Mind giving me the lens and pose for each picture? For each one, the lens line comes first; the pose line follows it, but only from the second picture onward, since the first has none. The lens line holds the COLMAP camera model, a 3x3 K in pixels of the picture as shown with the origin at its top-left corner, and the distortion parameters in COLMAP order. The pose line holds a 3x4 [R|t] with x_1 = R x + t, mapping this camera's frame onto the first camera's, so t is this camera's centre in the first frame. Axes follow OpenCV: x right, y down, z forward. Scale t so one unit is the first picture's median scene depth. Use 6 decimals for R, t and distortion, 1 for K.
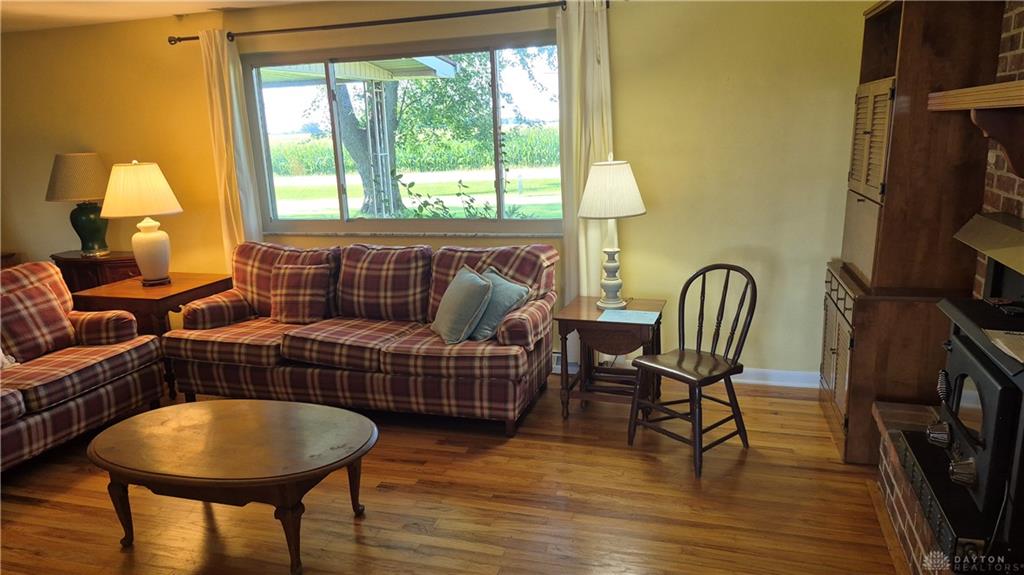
lens RADIAL K [[699.6, 0, 512.0], [0, 699.6, 287.5], [0, 0, 1]] dist [0.005003, 0.000552]
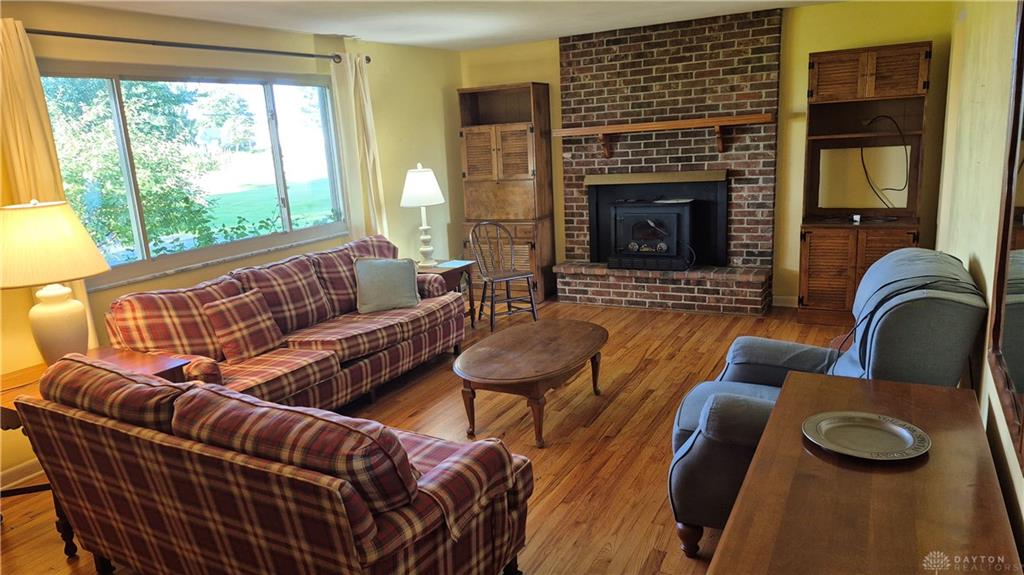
lens RADIAL K [[699.6, 0, 512.0], [0, 699.6, 287.5], [0, 0, 1]] dist [0.005003, 0.000552]
pose [[0.202791, -0.187514, 0.961101, -1.226375], [0.262606, 0.955955, 0.131100, -0.074606], [-0.943353, 0.225805, 0.243101, 0.464023]]
